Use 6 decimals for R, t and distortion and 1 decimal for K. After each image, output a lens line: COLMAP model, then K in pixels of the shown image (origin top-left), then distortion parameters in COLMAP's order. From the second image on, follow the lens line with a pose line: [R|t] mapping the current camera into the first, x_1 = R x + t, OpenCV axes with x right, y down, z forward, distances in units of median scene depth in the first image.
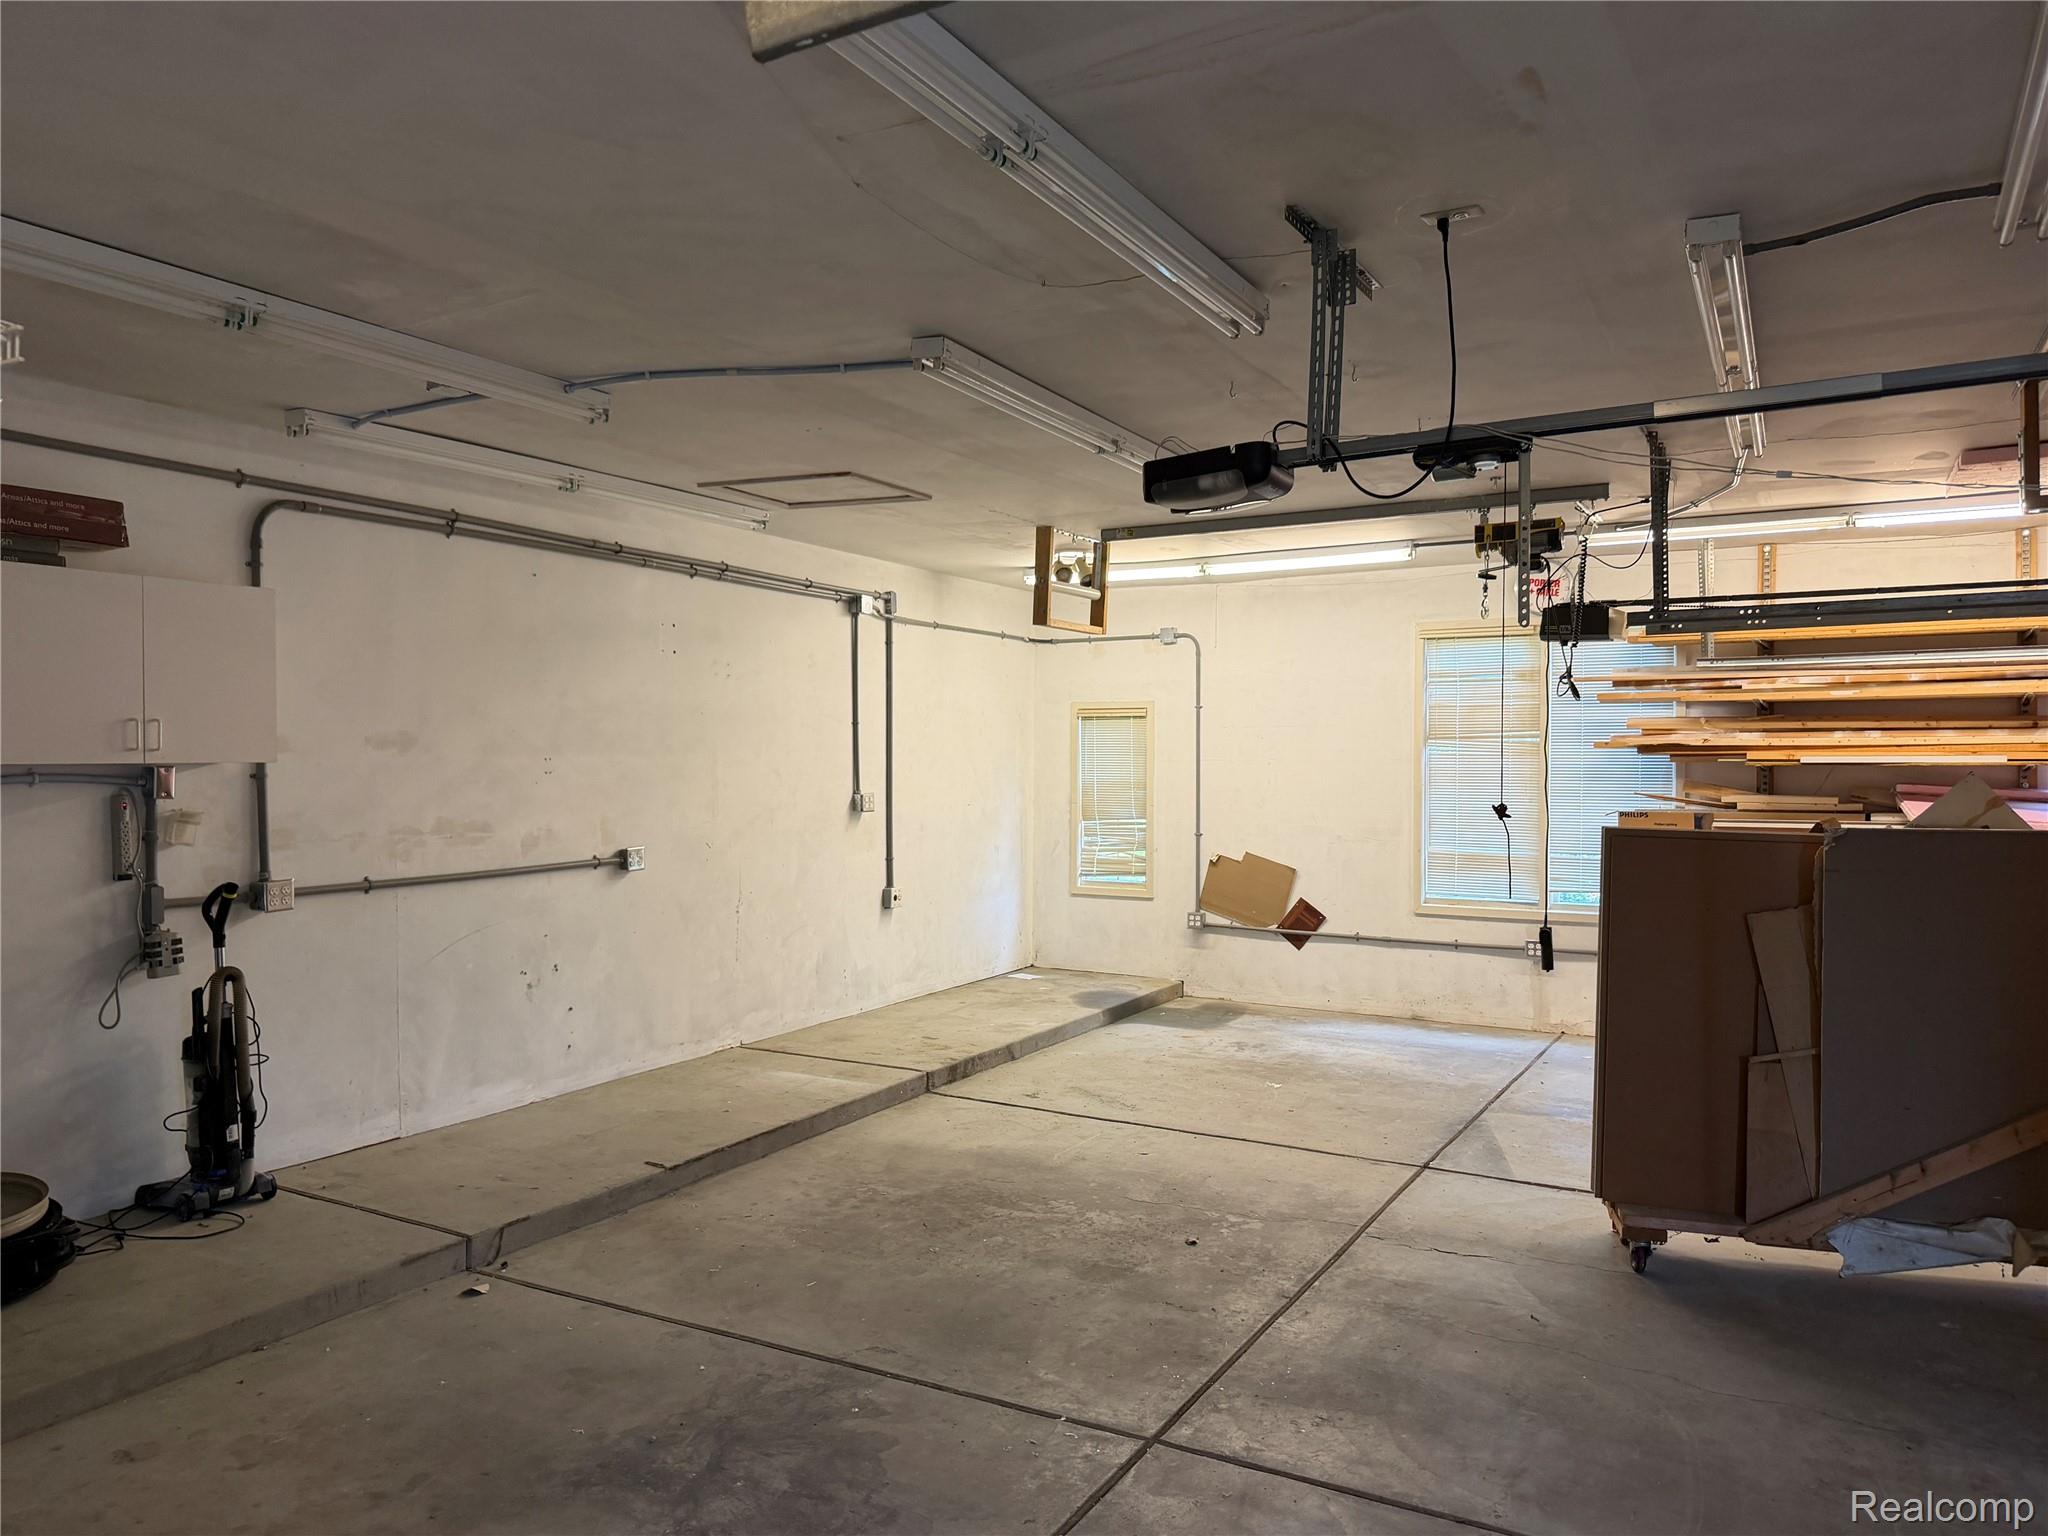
lens RADIAL K [[1452.3, 0, 1036.1], [0, 1452.3, 769.3], [0, 0, 1]] dist [0.128186, -0.141940]
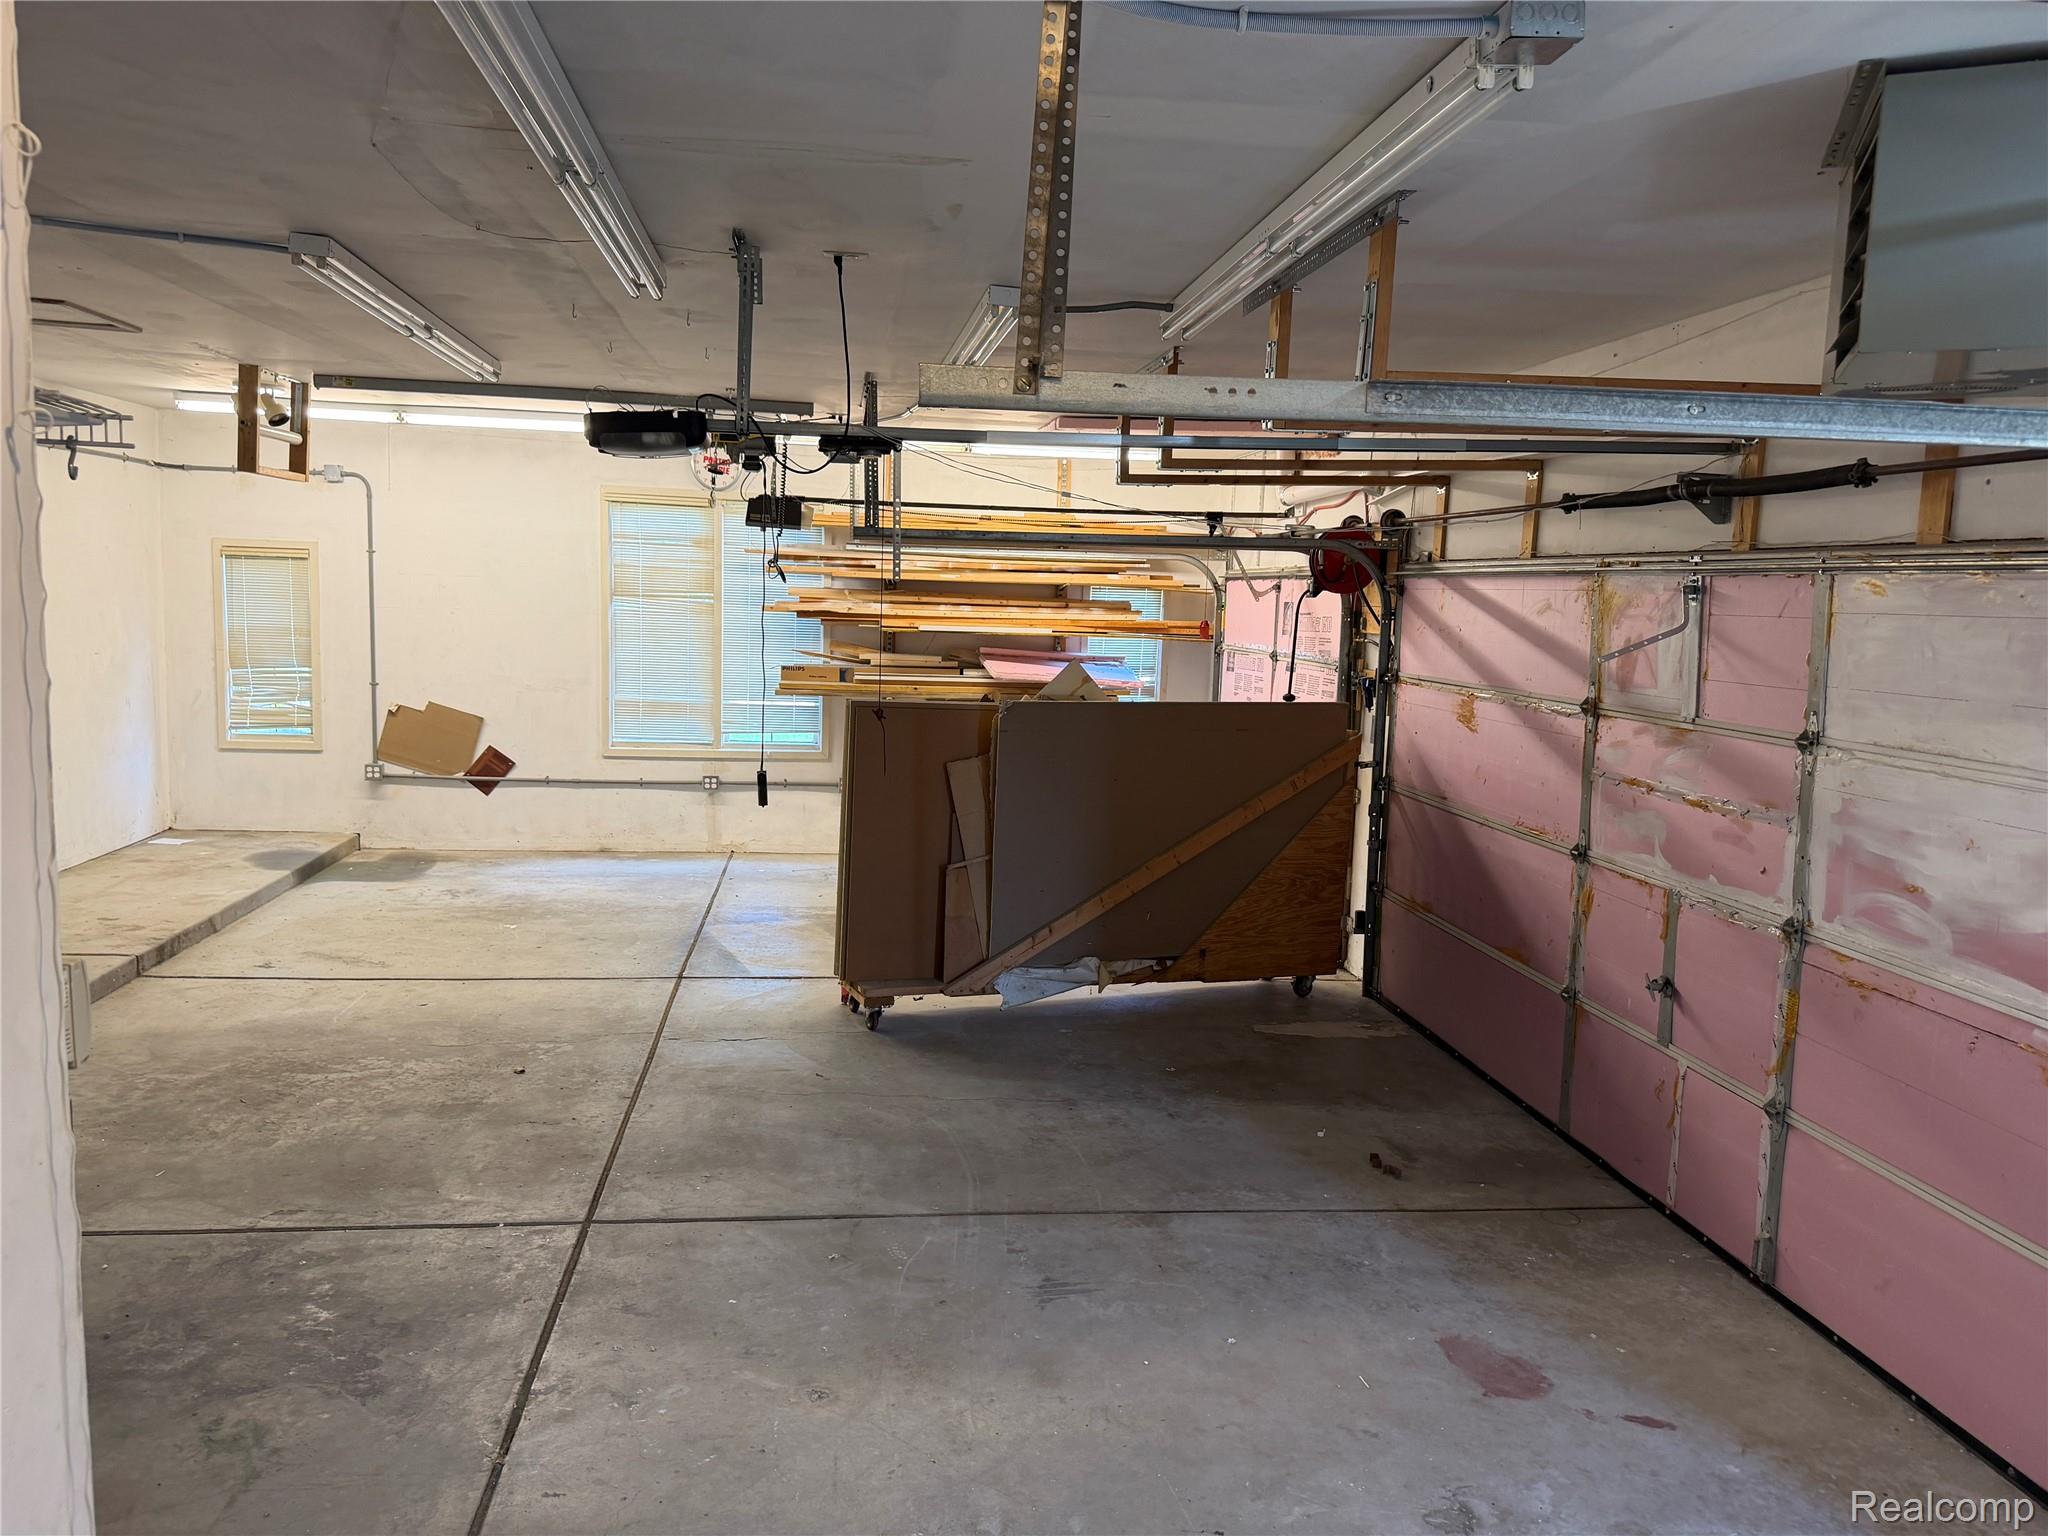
lens RADIAL K [[1449.3, 0, 981.5], [0, 1449.3, 745.6], [0, 0, 1]] dist [0.245053, -0.322636]
pose [[0.828348, -0.034978, 0.559120, -0.200688], [-0.025295, 0.994696, 0.099702, -0.043115], [-0.559642, -0.096731, 0.823070, -0.099674]]
